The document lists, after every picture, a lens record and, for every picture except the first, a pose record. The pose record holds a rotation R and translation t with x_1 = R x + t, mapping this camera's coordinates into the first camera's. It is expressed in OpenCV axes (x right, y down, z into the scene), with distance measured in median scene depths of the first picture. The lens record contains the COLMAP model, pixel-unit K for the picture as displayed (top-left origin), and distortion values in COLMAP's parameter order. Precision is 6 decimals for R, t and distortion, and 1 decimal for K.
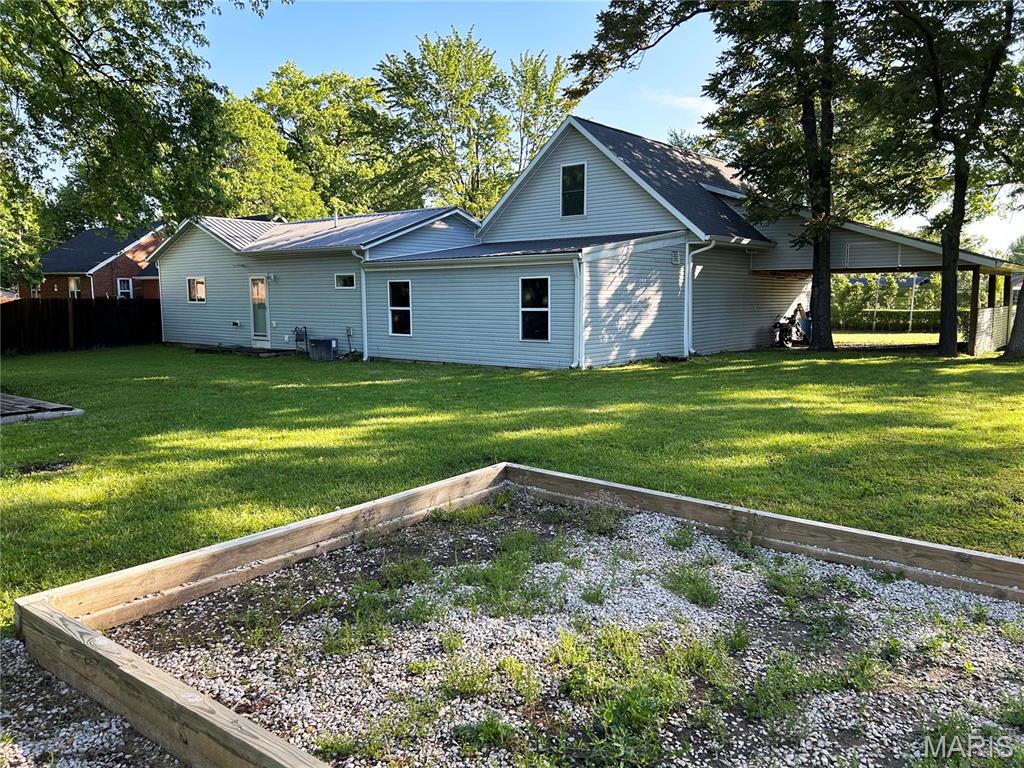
lens RADIAL K [[761.7, 0, 512.0], [0, 761.7, 384.0], [0, 0, 1]] dist [0.047826, -0.055334]
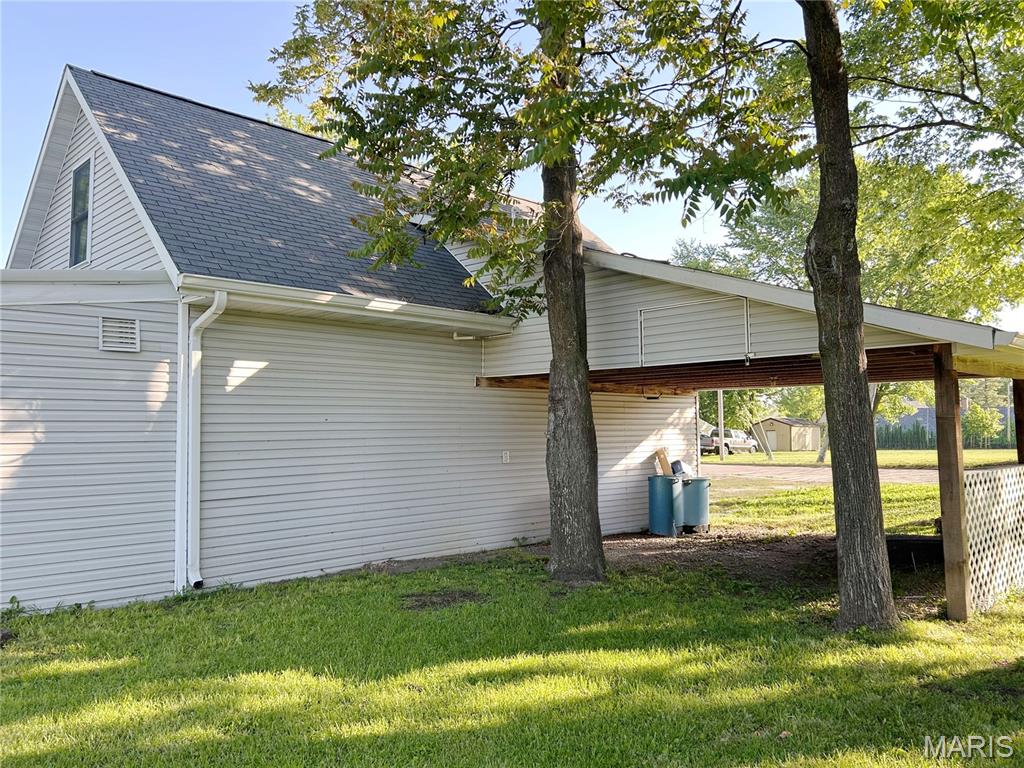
lens RADIAL K [[761.7, 0, 512.0], [0, 761.7, 384.0], [0, 0, 1]] dist [0.047826, -0.055334]
pose [[0.995036, -0.009996, -0.099012, 0.380748], [-0.006914, 0.985592, -0.168996, -0.065700], [0.099275, 0.168842, 0.980631, 0.545828]]
